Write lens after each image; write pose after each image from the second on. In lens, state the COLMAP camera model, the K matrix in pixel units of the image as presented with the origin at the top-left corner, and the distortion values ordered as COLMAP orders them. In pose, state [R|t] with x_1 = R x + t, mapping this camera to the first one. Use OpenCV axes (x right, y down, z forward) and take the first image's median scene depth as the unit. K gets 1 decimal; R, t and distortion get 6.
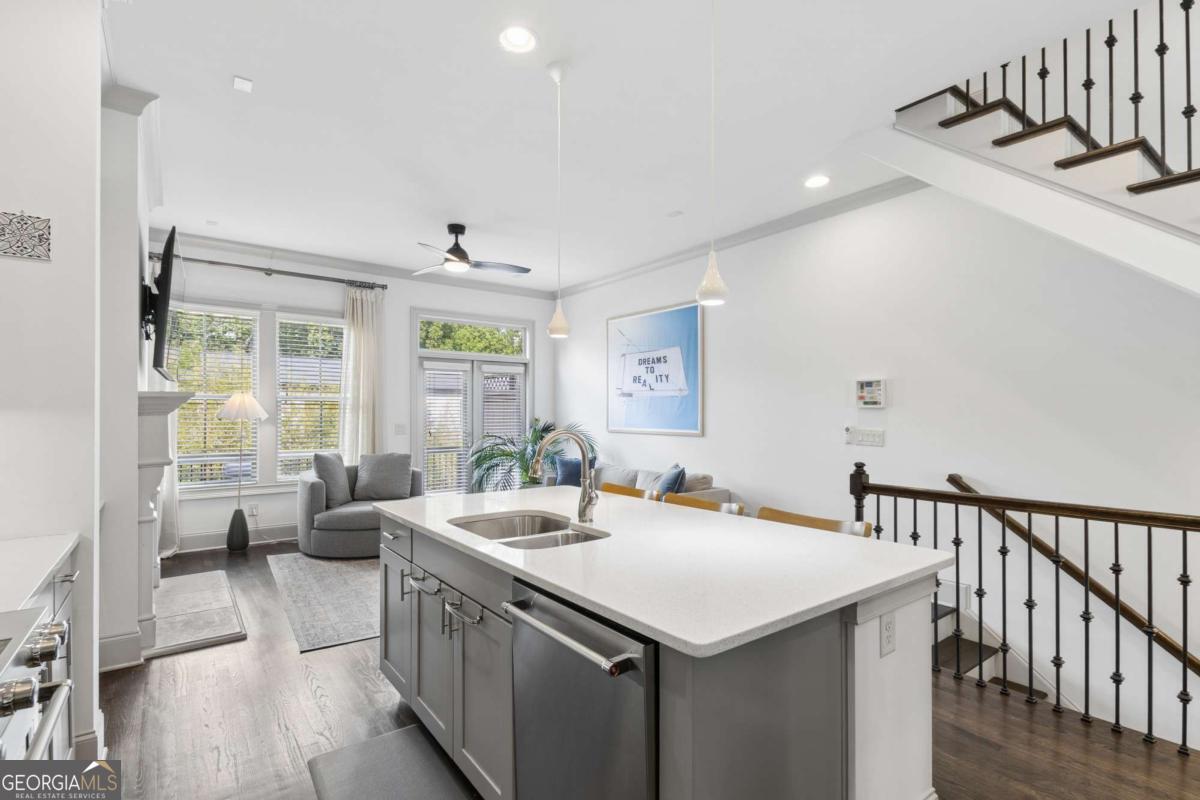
lens RADIAL K [[569.4, 0, 624.4], [0, 569.4, 415.8], [0, 0, 1]] dist [0.004972, -0.001972]
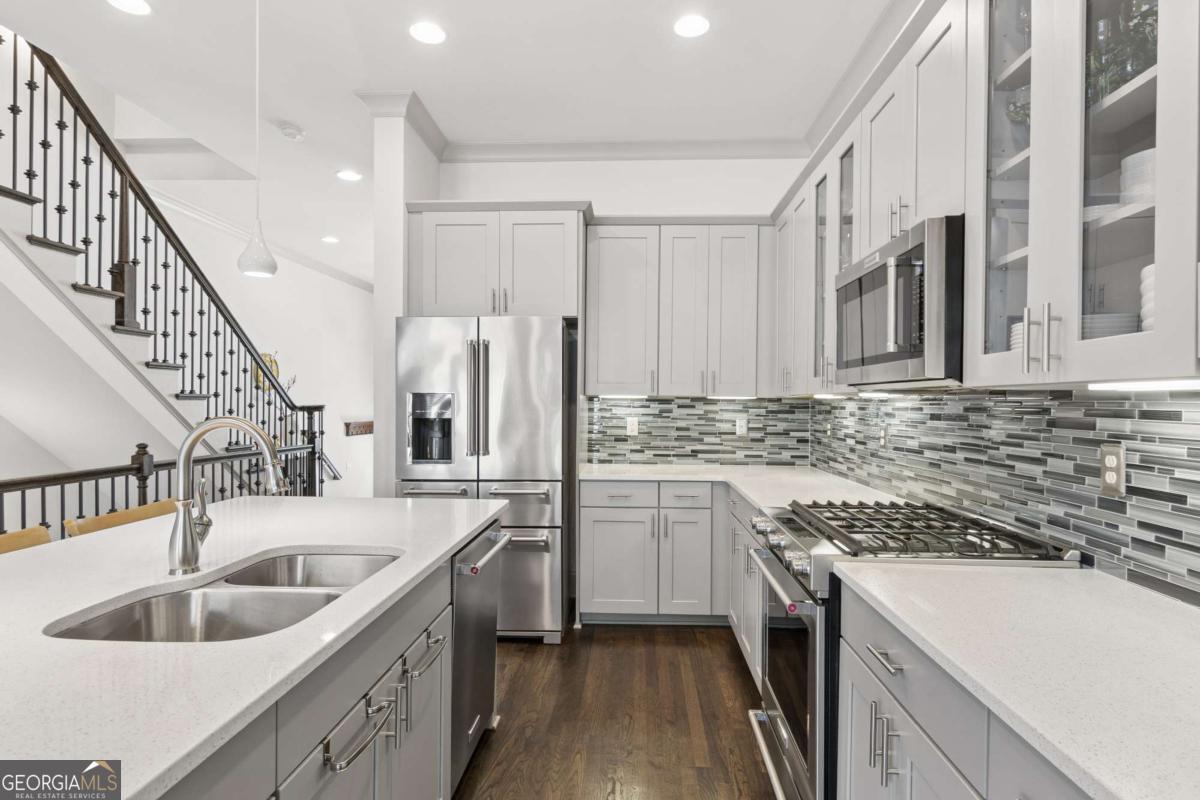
lens RADIAL K [[645.2, 0, 580.8], [0, 645.2, 408.1], [0, 0, 1]] dist [0.000738, -0.002665]
pose [[-0.734861, -0.010884, 0.678131, -0.310043], [-0.005053, 0.999931, 0.010573, 0.003086], [-0.678199, 0.004343, -0.734865, 0.459149]]
